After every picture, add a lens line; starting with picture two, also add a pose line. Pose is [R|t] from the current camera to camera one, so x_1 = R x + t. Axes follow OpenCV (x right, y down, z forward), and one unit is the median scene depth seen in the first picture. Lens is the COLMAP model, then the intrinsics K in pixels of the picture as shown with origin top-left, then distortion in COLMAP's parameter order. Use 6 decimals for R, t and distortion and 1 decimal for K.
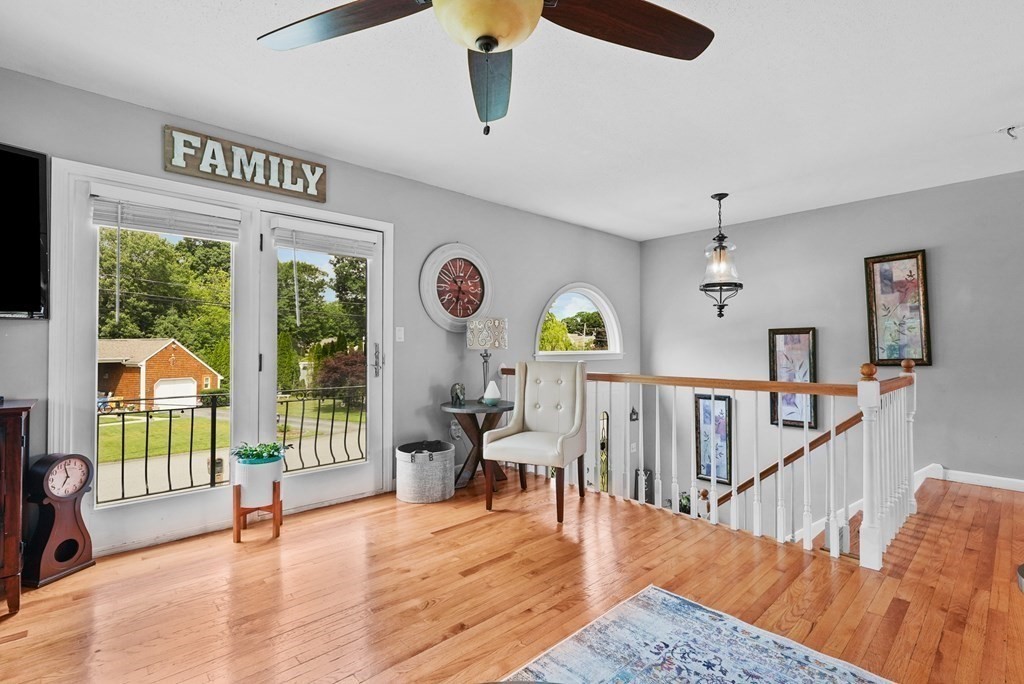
lens RADIAL K [[472.7, 0, 512.0], [0, 472.7, 342.0], [0, 0, 1]] dist [-0.002924, -0.000303]
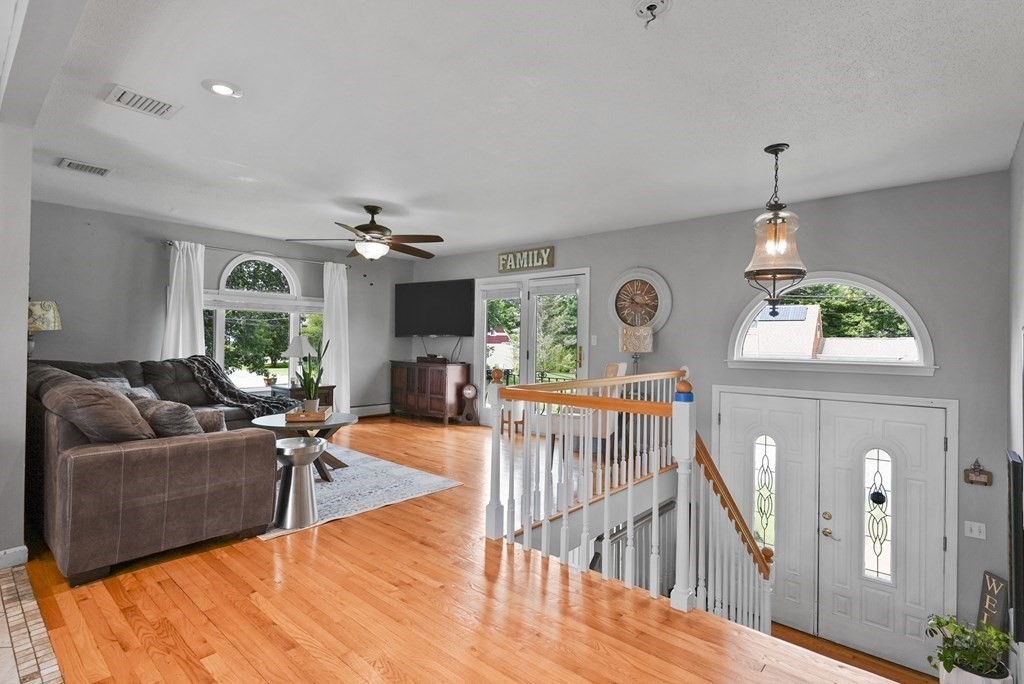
lens RADIAL K [[499.9, 0, 511.0], [0, 499.9, 343.0], [0, 0, 1]] dist [0.000479, 0.000414]
pose [[0.100652, 0.006745, -0.994899, 1.344527], [-0.000513, 0.999977, 0.006728, -0.019332], [0.994922, -0.000166, 0.100654, 0.603450]]
